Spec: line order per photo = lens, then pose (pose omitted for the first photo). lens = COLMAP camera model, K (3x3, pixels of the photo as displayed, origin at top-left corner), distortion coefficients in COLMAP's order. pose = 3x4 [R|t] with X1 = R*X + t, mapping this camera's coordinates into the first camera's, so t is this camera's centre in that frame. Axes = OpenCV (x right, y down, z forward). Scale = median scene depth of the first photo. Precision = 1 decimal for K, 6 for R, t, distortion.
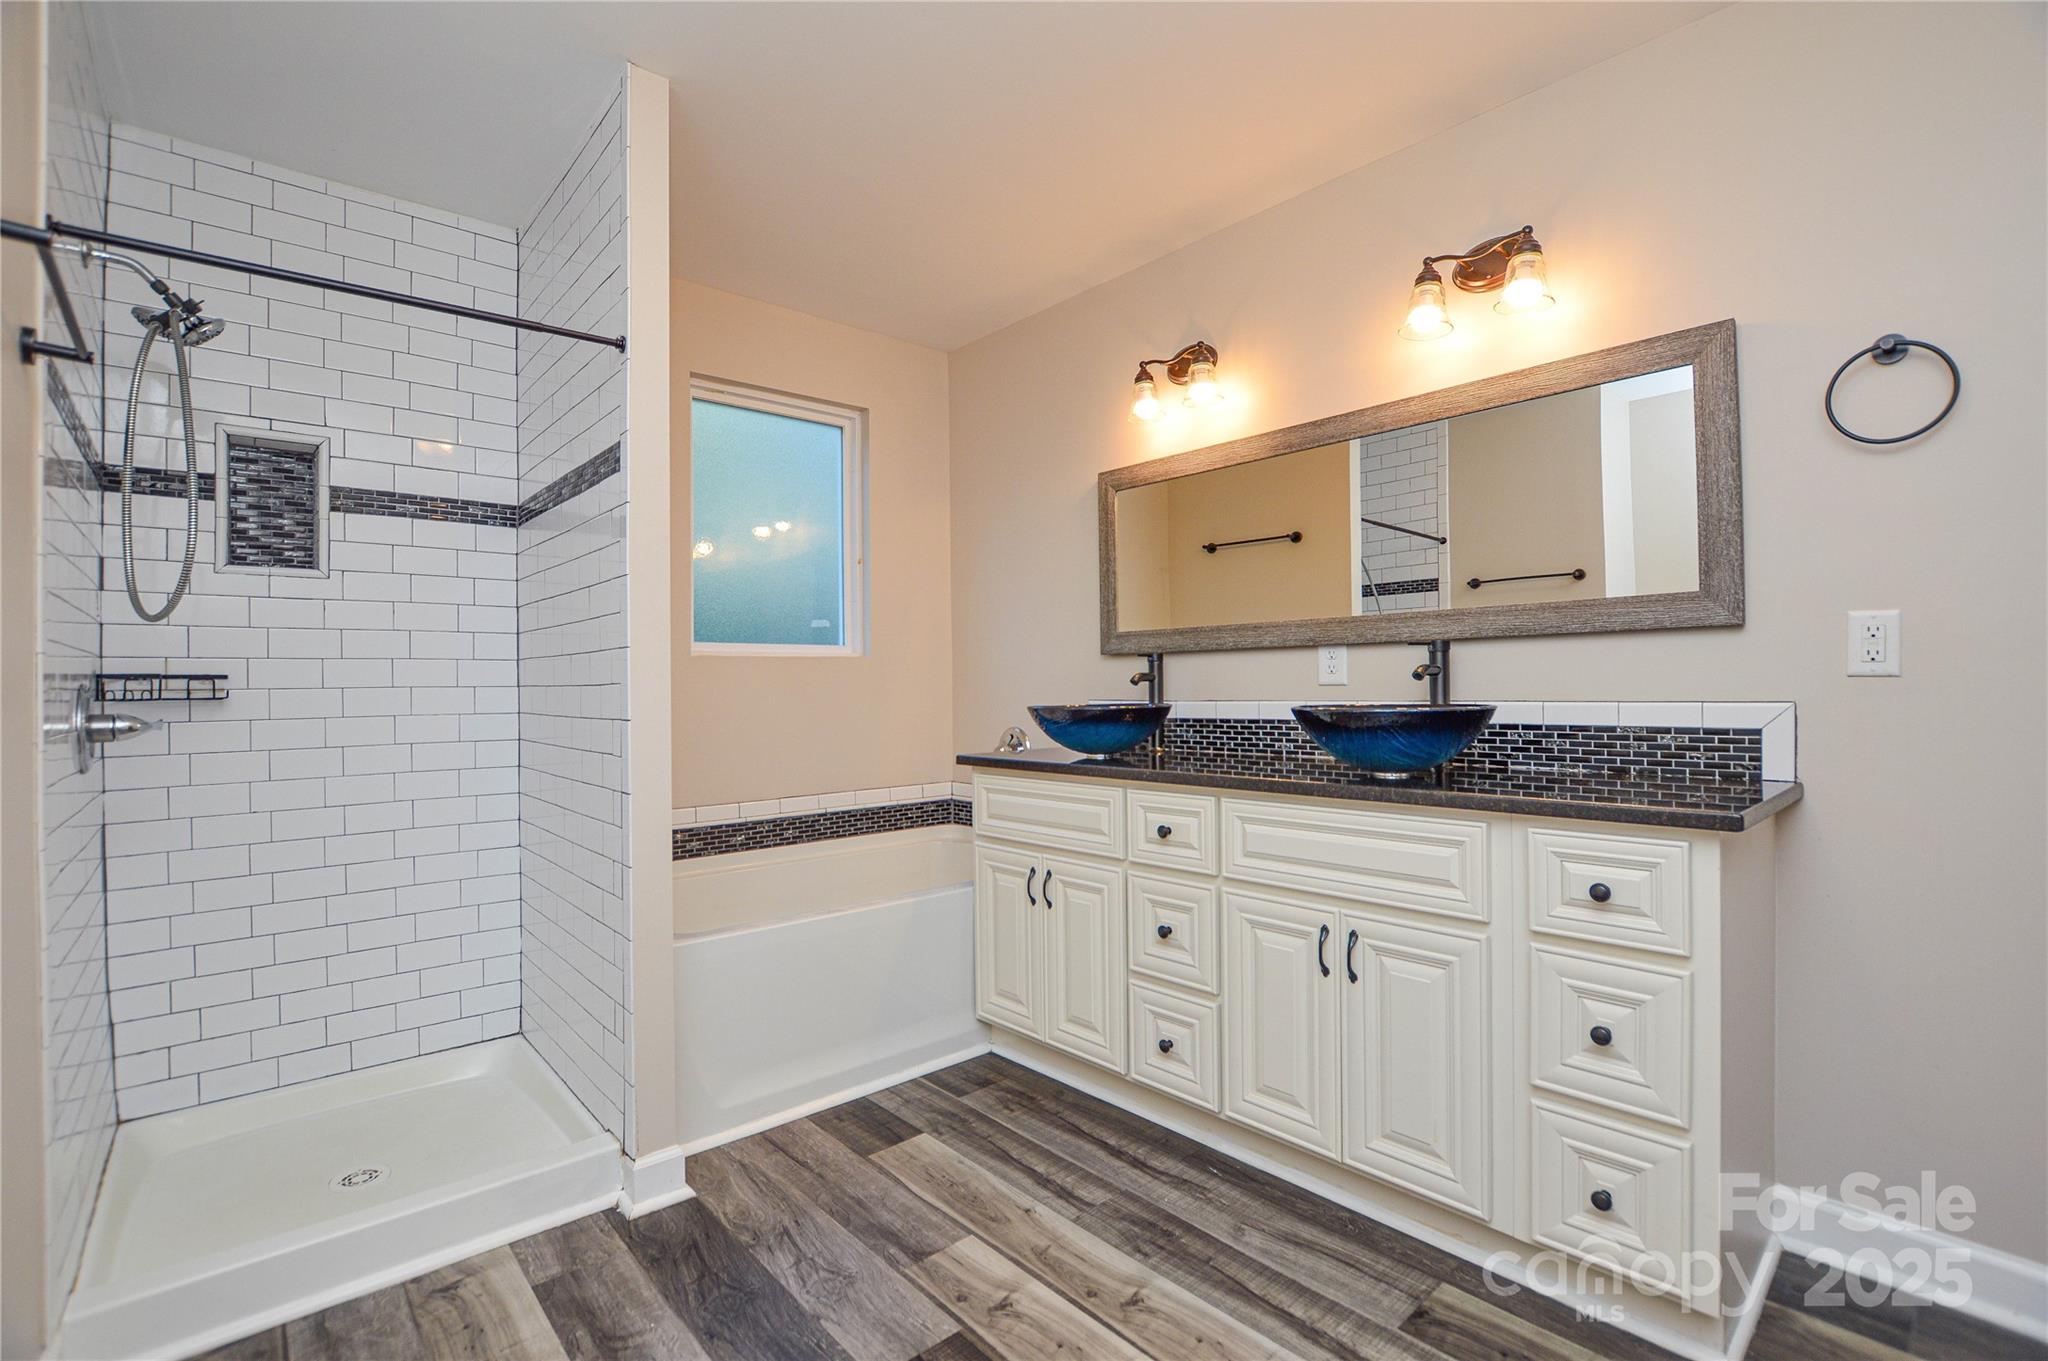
lens RADIAL K [[920.2, 0, 1015.7], [0, 920.2, 682.0], [0, 0, 1]] dist [-0.027861, 0.000073]
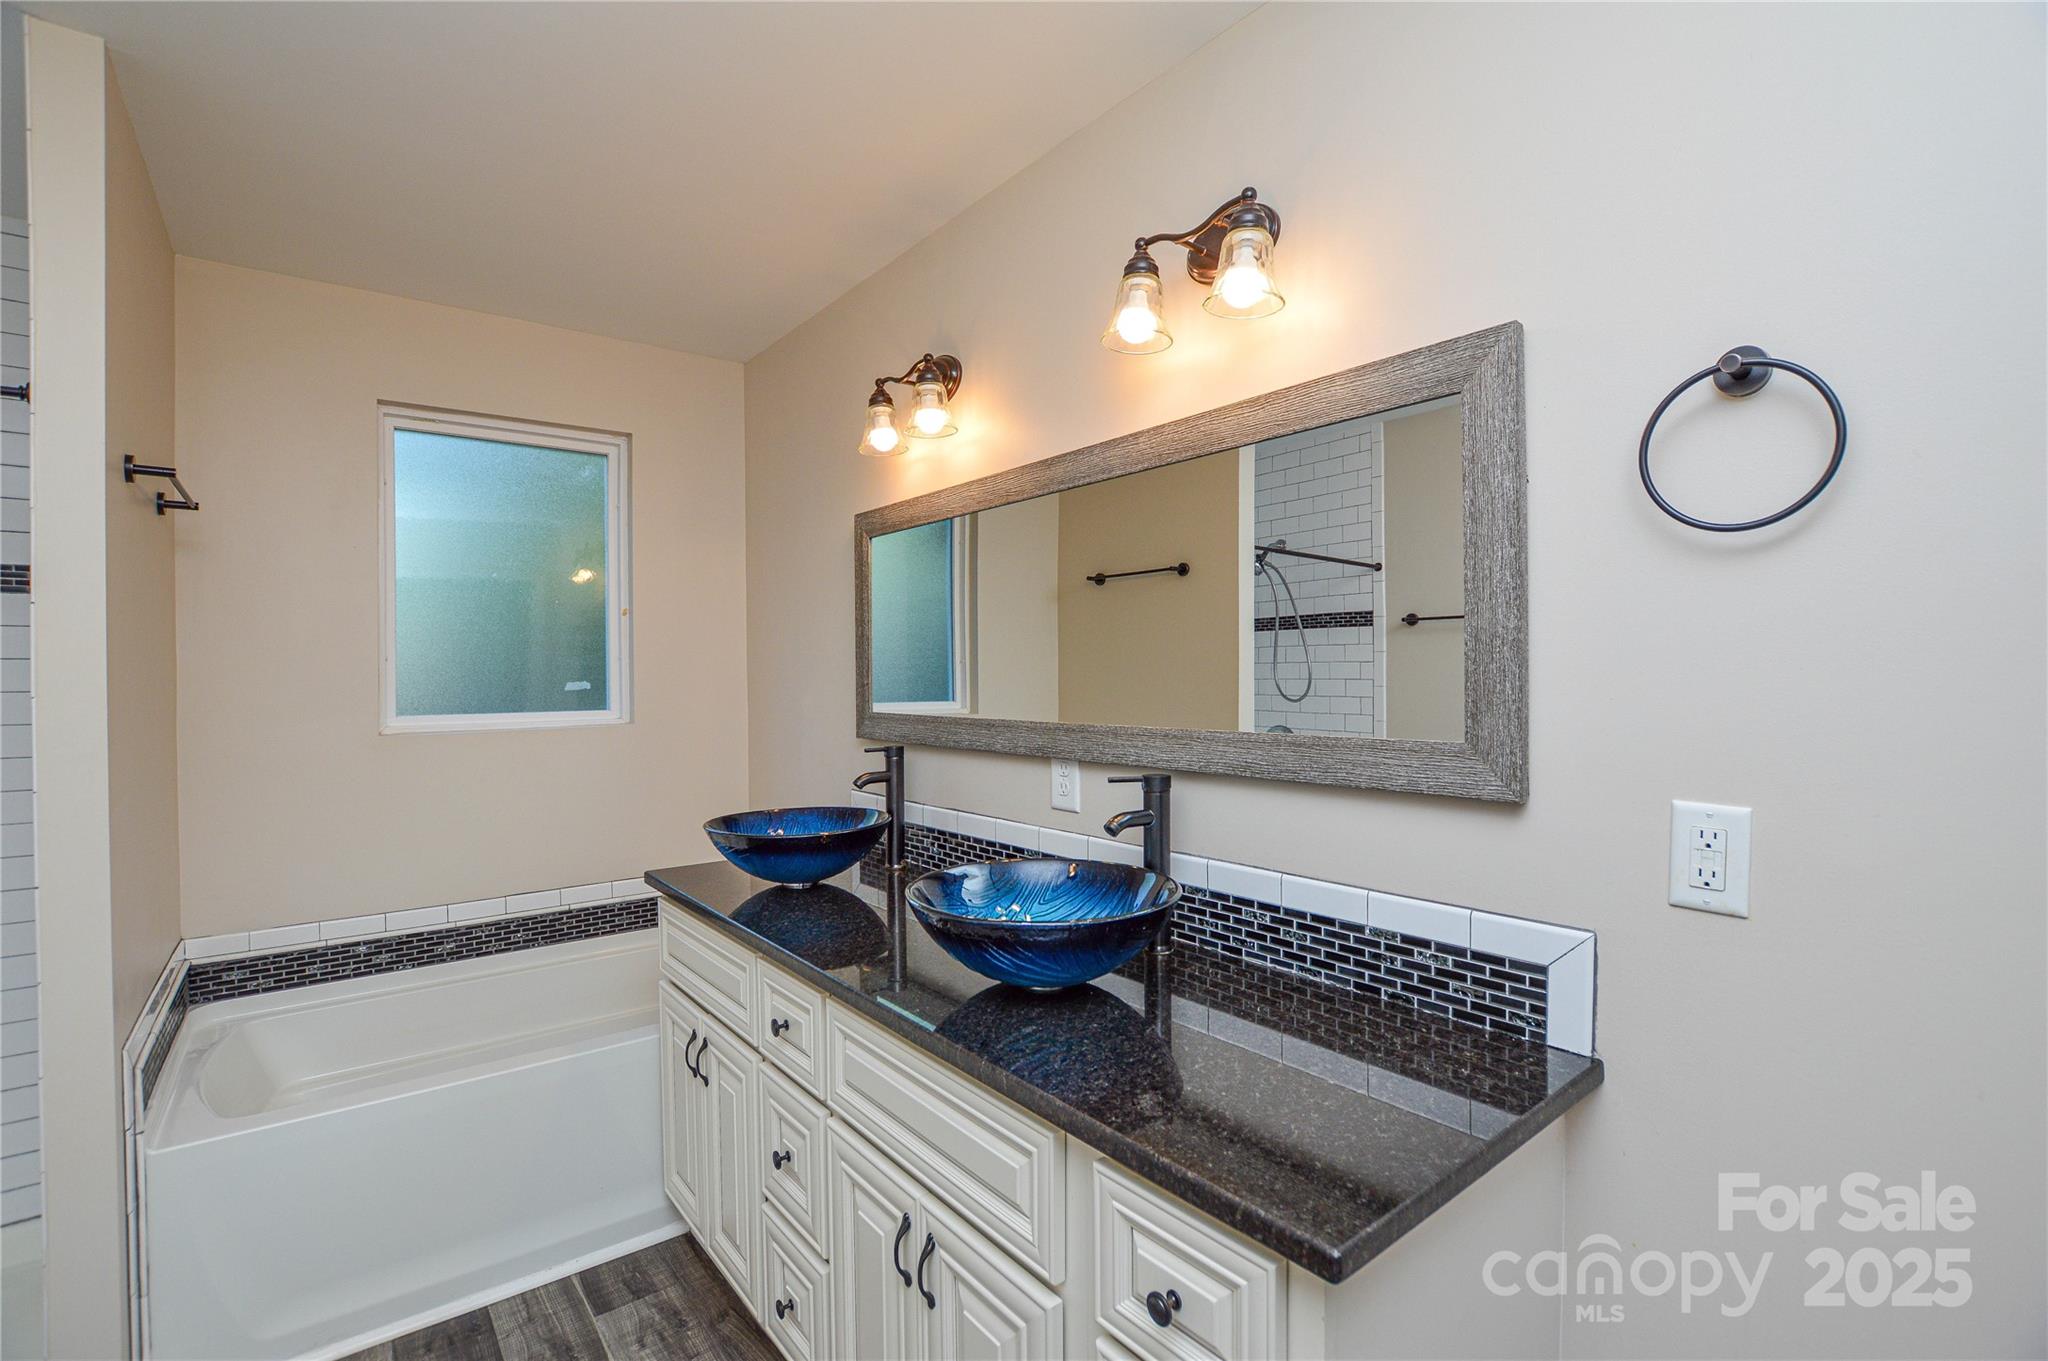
lens RADIAL K [[920.2, 0, 1015.7], [0, 920.2, 682.0], [0, 0, 1]] dist [-0.027861, 0.000073]
pose [[0.998410, 0.003775, -0.056241, 0.417272], [-0.003004, 0.999900, 0.013793, -0.135747], [0.056288, -0.013602, 0.998322, 0.289604]]
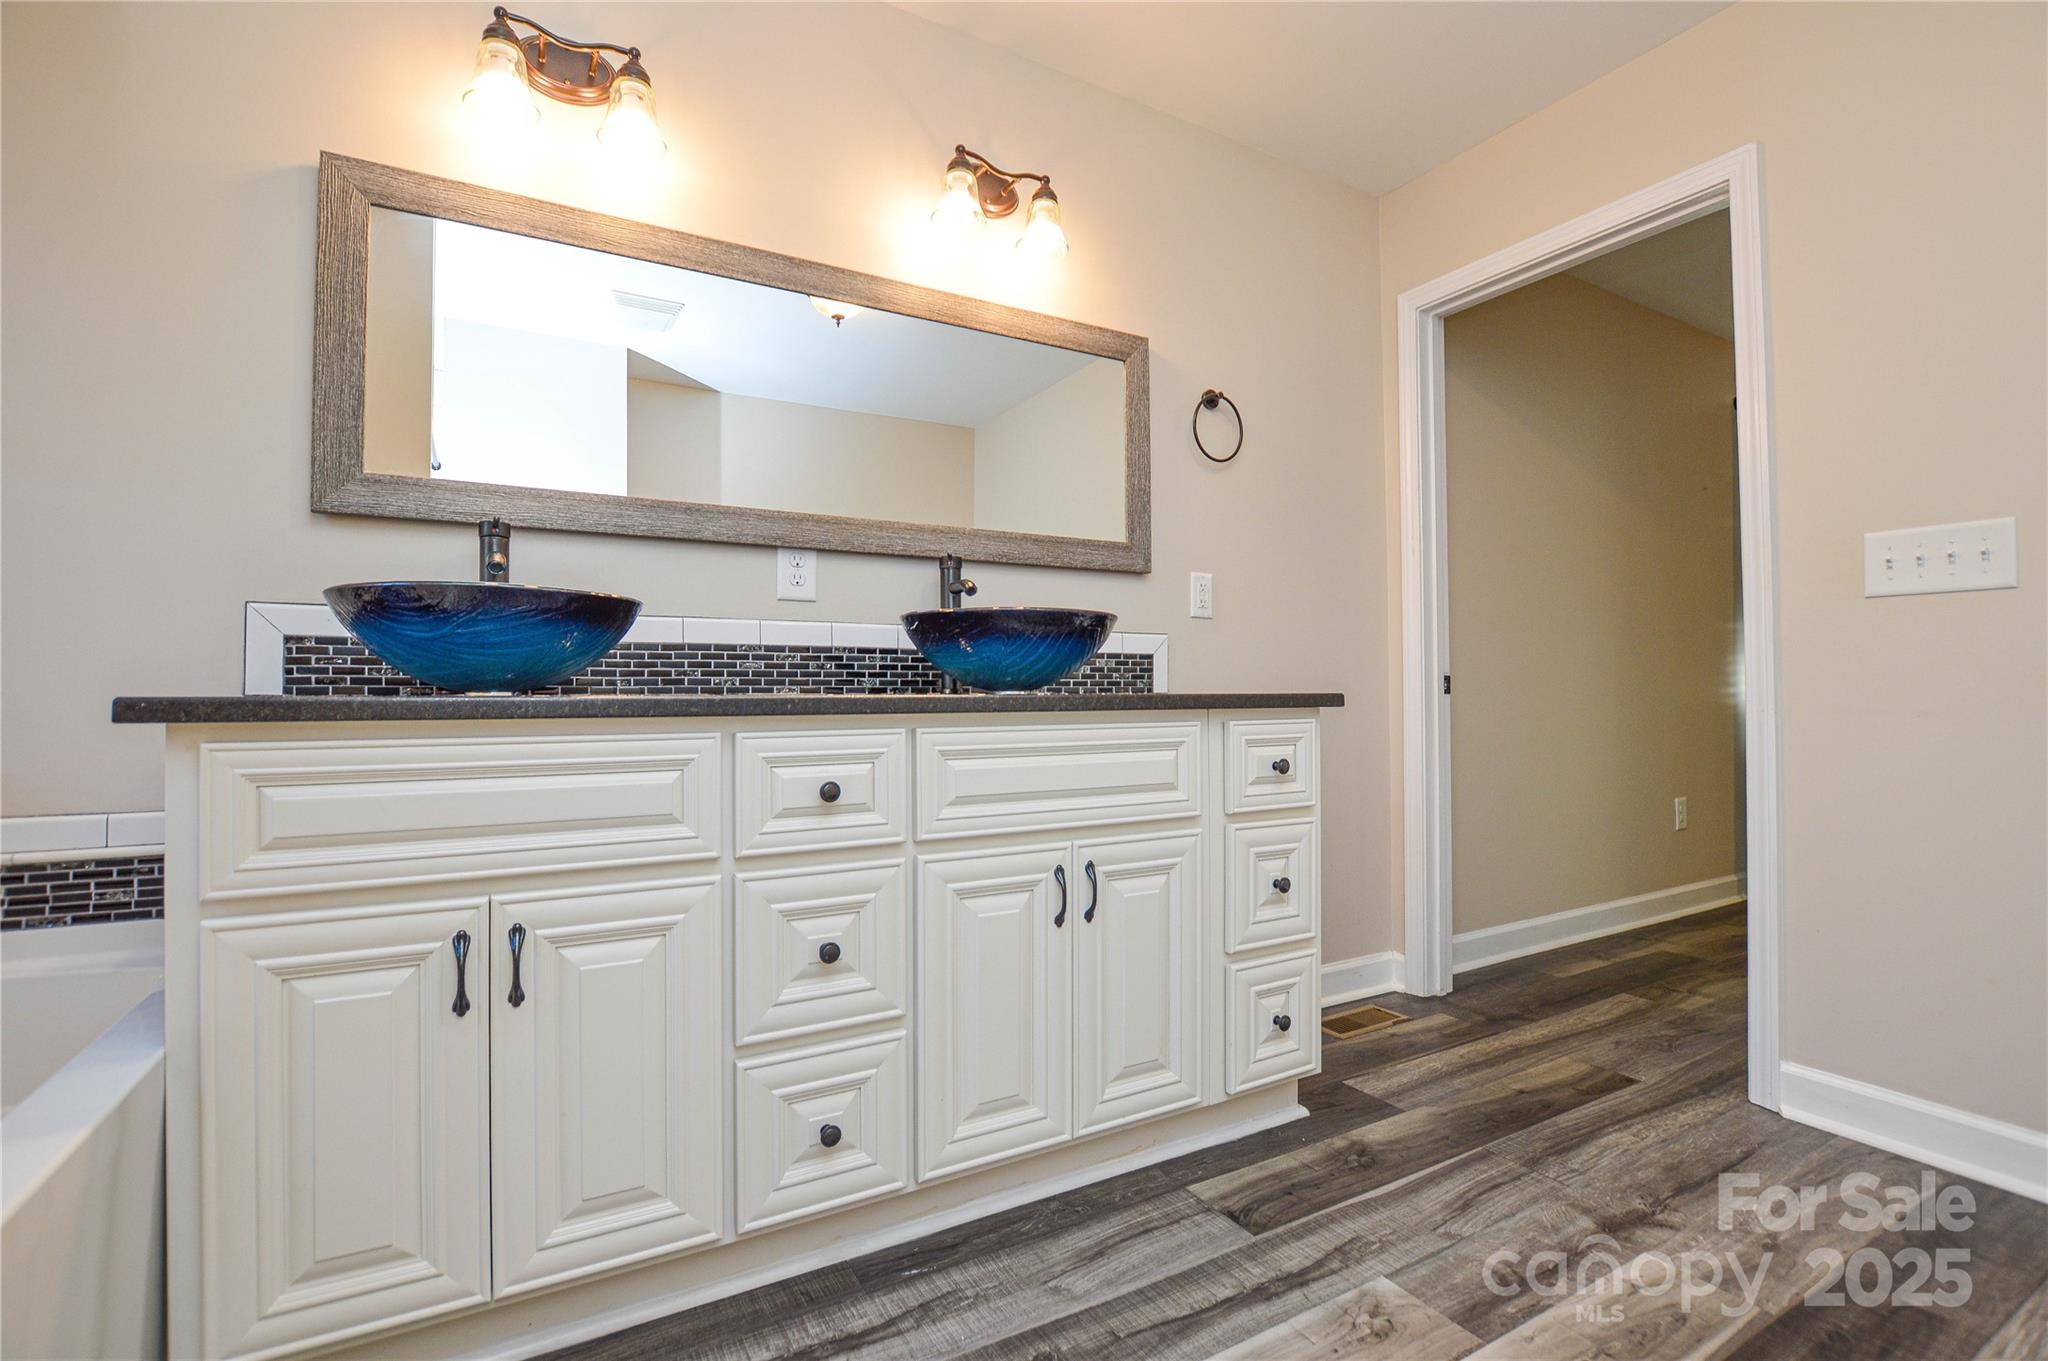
lens RADIAL K [[920.2, 0, 1015.7], [0, 920.2, 682.0], [0, 0, 1]] dist [-0.027861, 0.000073]
pose [[0.204554, 0.024224, 0.978556, -0.455038], [-0.004749, 0.999707, -0.023755, 0.108348], [-0.978844, 0.000212, 0.204609, 0.794032]]
